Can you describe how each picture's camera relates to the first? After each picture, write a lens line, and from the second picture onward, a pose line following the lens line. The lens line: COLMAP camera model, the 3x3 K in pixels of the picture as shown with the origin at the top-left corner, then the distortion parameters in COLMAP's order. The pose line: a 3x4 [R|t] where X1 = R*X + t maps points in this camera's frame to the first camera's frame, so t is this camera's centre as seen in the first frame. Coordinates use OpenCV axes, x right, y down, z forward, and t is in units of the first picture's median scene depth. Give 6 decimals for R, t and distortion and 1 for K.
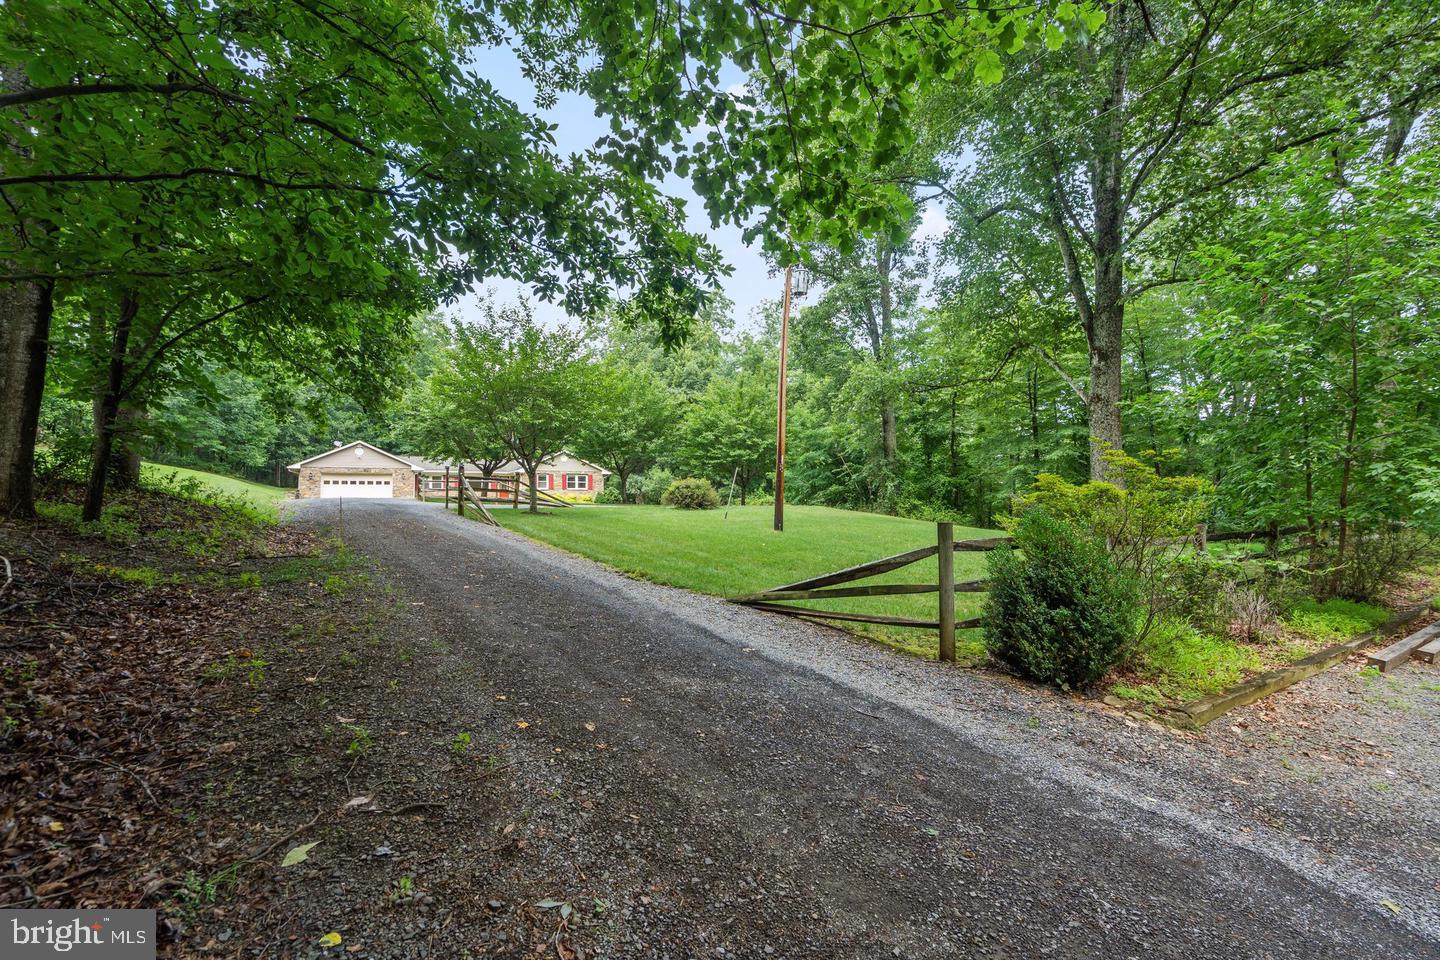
lens RADIAL K [[670.2, 0, 719.3], [0, 670.2, 484.3], [0, 0, 1]] dist [0.001972, 0.000774]
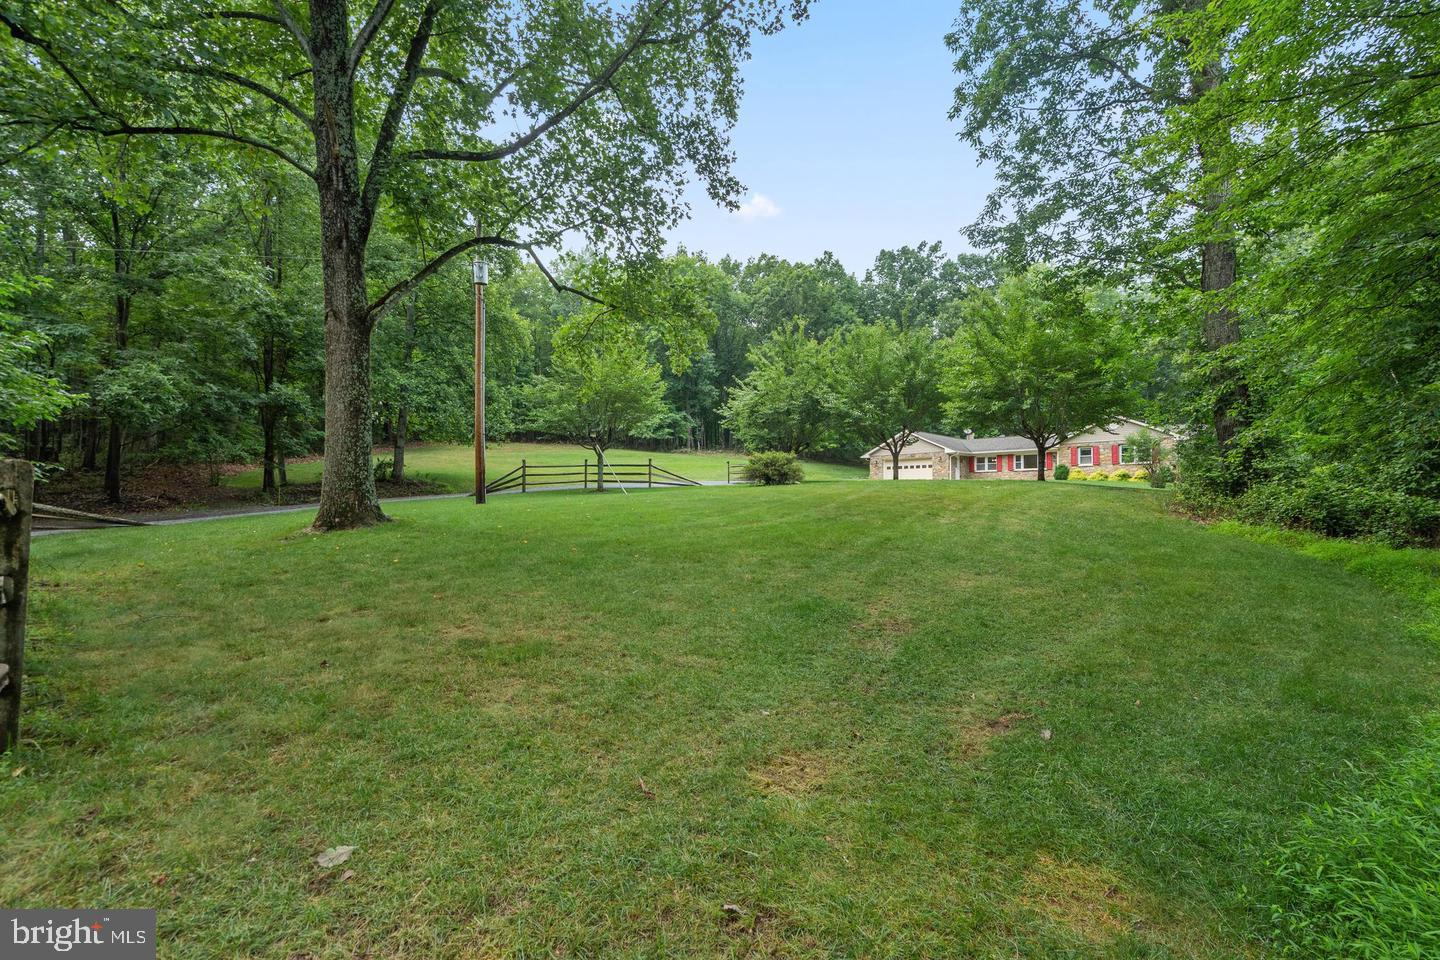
lens RADIAL K [[648.9, 0, 716.8], [0, 648.9, 484.3], [0, 0, 1]] dist [-0.005643, 0.002526]
pose [[0.237107, -0.013207, -0.971394, 0.429680], [0.035226, 0.999367, -0.004989, 0.019809], [0.970845, -0.033036, 0.237422, 0.413144]]
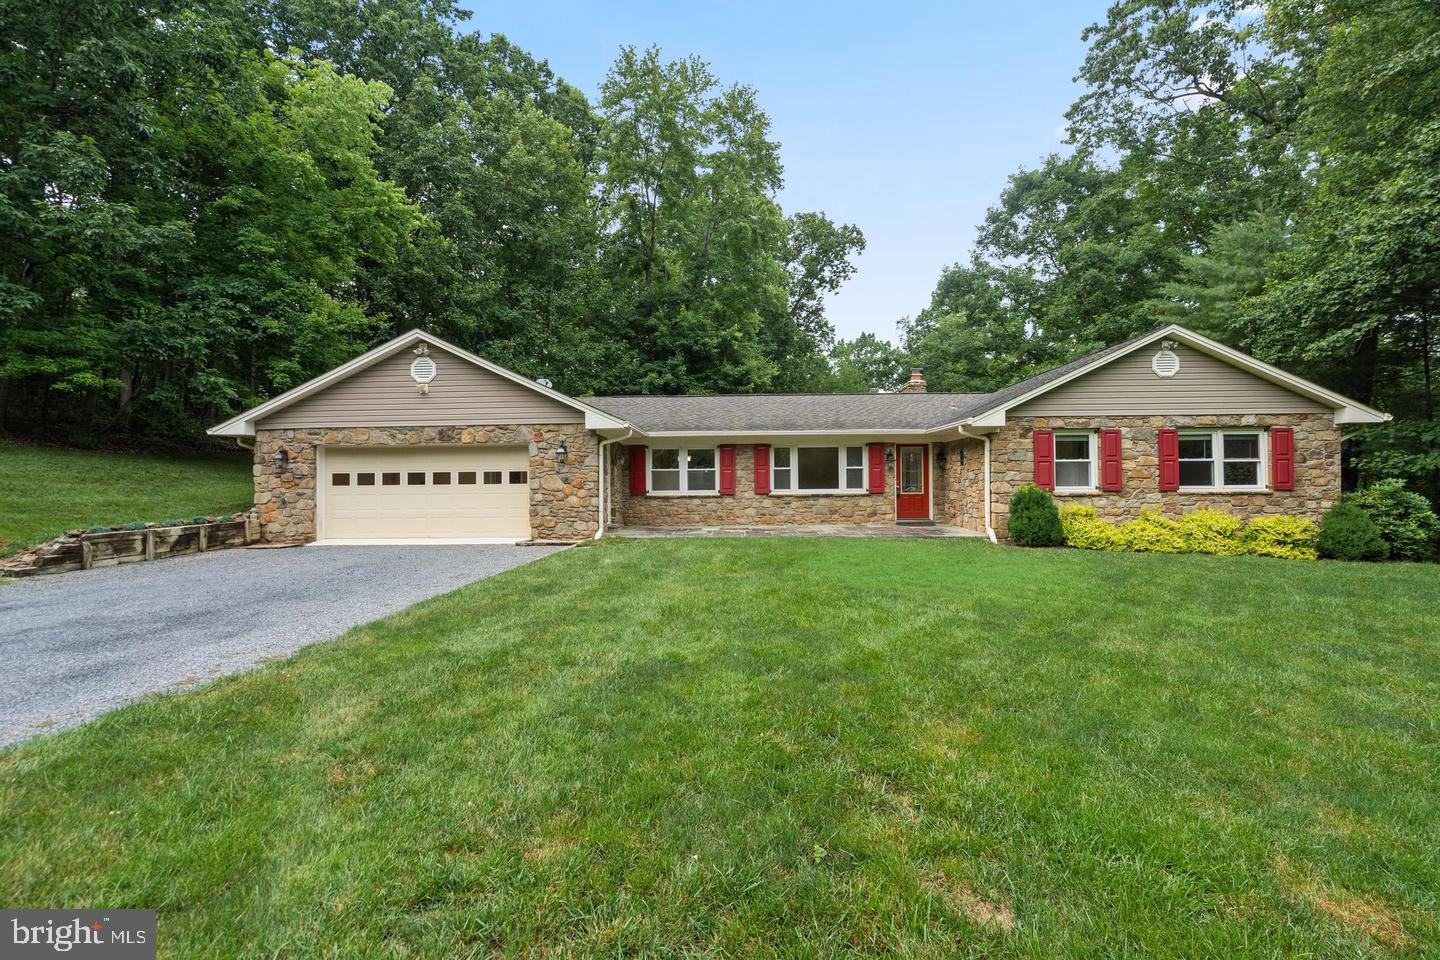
lens RADIAL K [[652.1, 0, 719.0], [0, 652.1, 483.2], [0, 0, 1]] dist [-0.001986, 0.001045]
pose [[0.859819, 0.003372, -0.510587, -0.277238], [0.019375, 0.999043, 0.039225, -0.008830], [0.510231, -0.043619, 0.858931, 0.795520]]
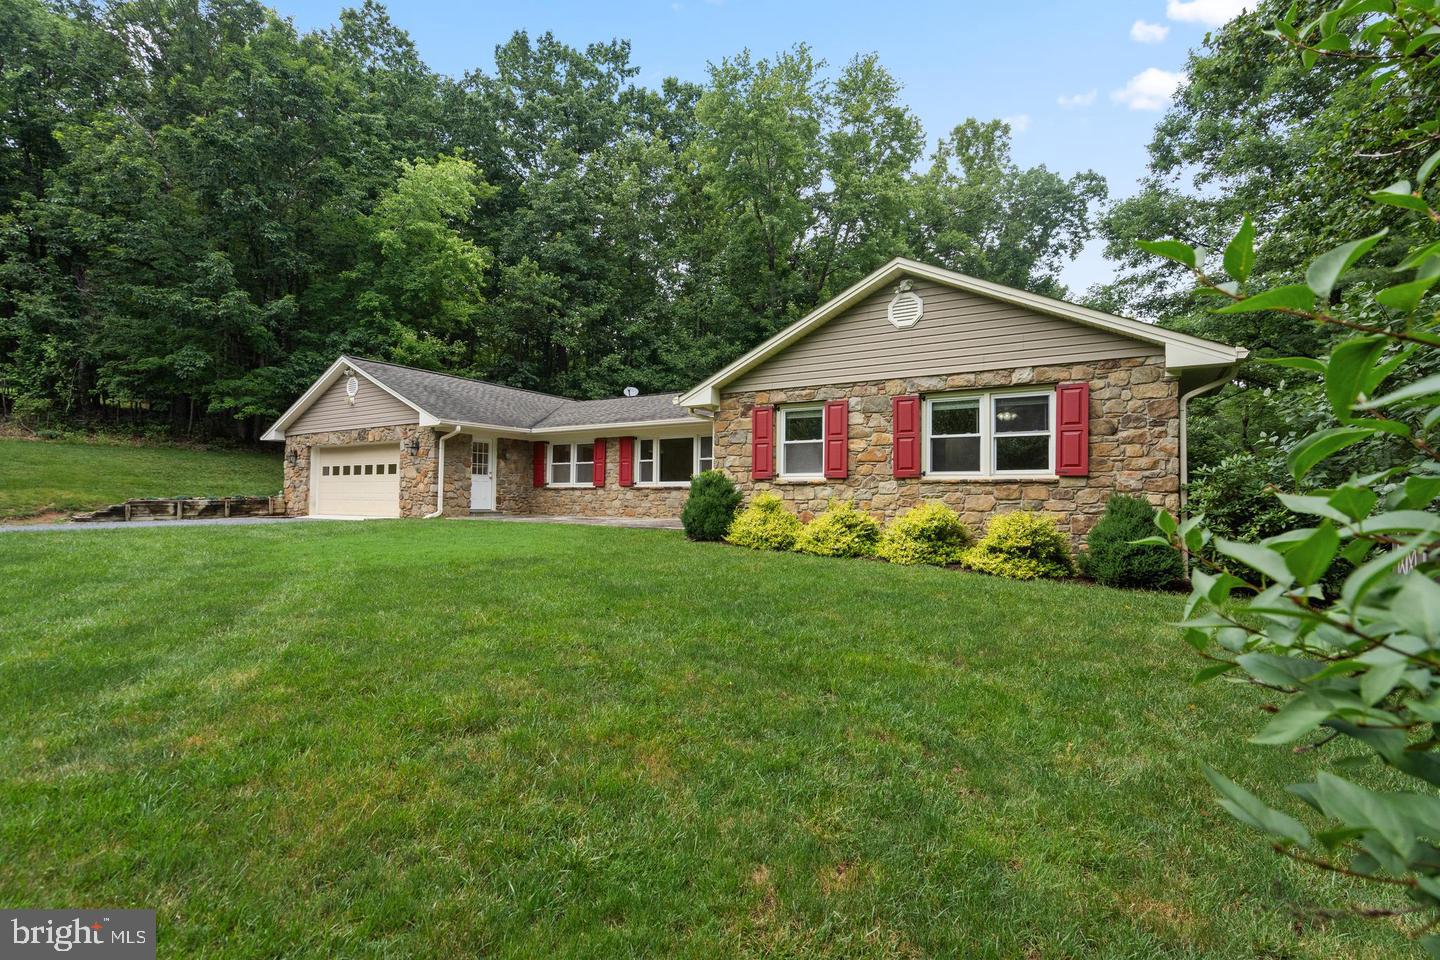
lens RADIAL K [[670.2, 0, 719.3], [0, 670.2, 484.3], [0, 0, 1]] dist [0.001972, 0.000774]
pose [[0.484176, -0.001883, -0.874968, -0.108599], [0.023539, 0.999664, 0.010875, 0.006098], [0.874654, -0.025862, 0.484058, 0.962157]]
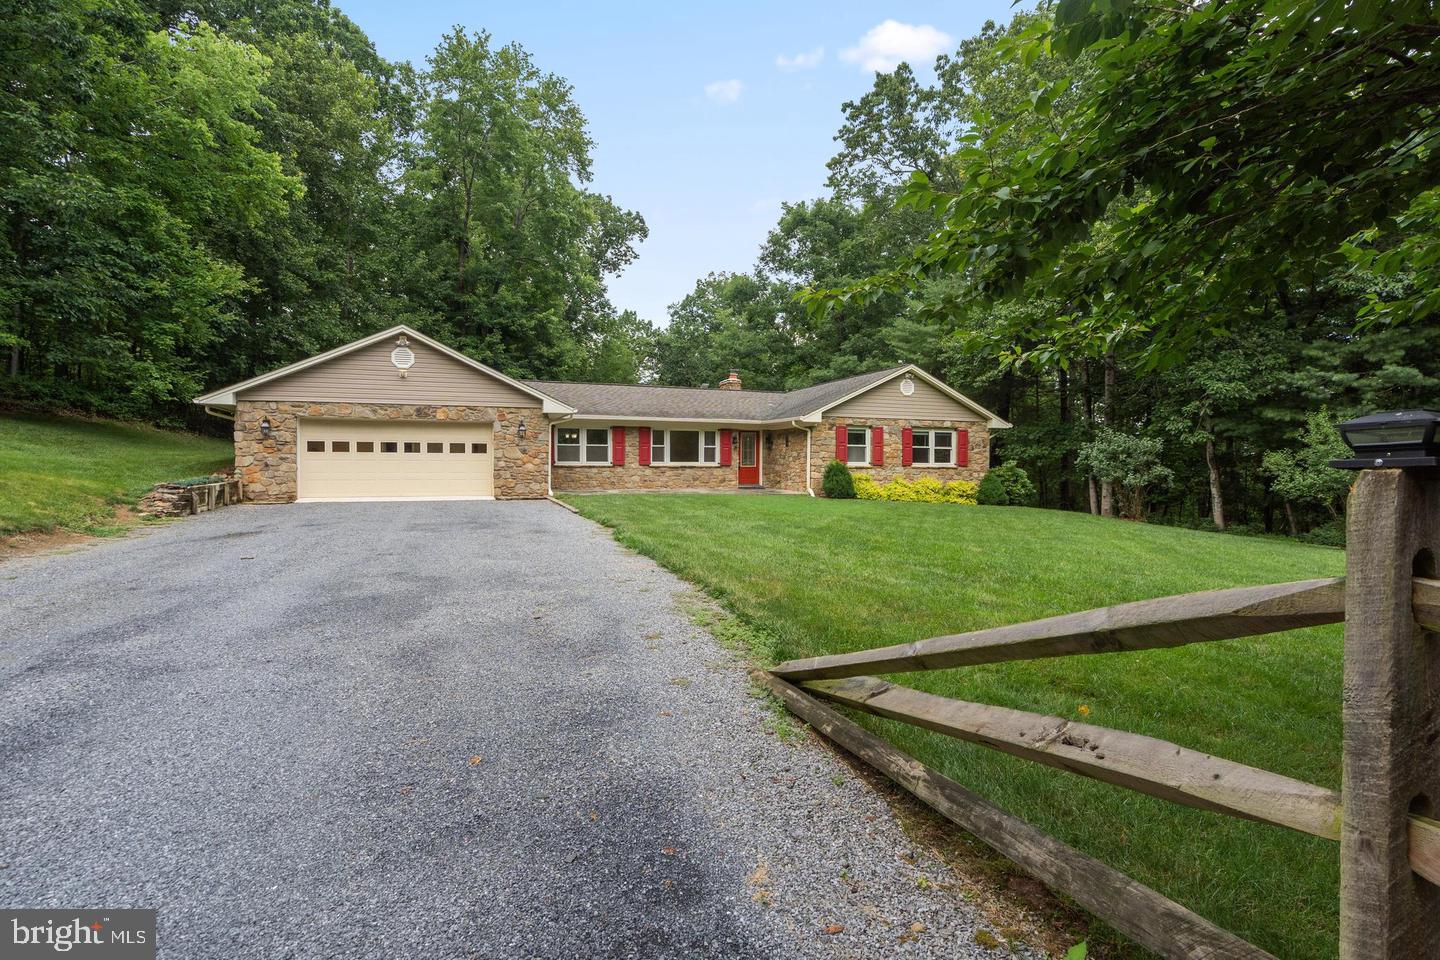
lens RADIAL K [[727.5, 0, 720.0], [0, 727.5, 480.0], [0, 0, 1]] dist [-0.003072, 0.000403]
pose [[0.990045, 0.021401, -0.139112, -0.309913], [-0.012597, 0.997879, 0.063863, -0.011504], [0.140183, -0.061475, 0.988215, 0.625419]]
